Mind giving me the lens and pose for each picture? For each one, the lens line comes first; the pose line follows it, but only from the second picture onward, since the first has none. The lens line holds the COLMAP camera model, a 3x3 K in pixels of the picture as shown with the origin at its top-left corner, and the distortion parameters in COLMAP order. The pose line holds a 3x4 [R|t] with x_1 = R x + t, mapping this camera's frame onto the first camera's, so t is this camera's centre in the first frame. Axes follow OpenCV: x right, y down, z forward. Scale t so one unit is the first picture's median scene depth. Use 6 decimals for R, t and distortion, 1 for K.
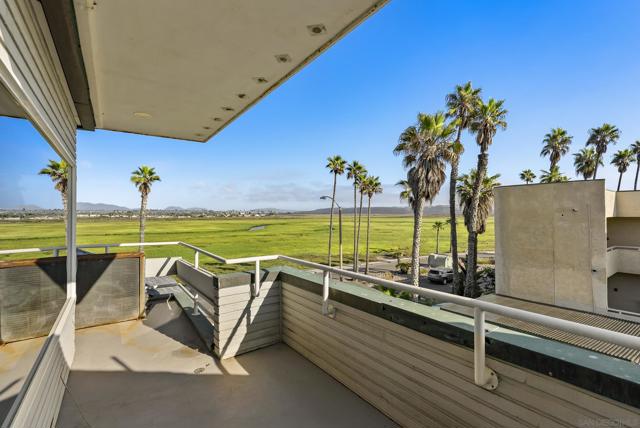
lens RADIAL K [[291.8, 0, 320.9], [0, 291.8, 213.1], [0, 0, 1]] dist [-0.005129, 0.001744]
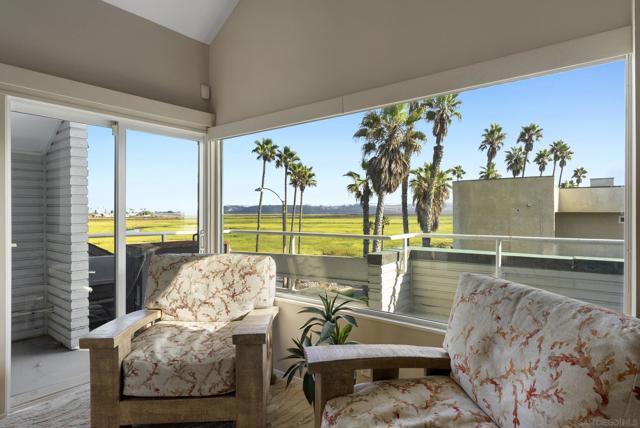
lens RADIAL K [[370.2, 0, 314.6], [0, 370.2, 213.9], [0, 0, 1]] dist [-0.020960, -0.000903]
pose [[0.961427, 0.001552, 0.275057, -0.104655], [-0.002141, 0.999996, 0.001840, 0.009283], [-0.275053, -0.002357, 0.961426, -0.017778]]
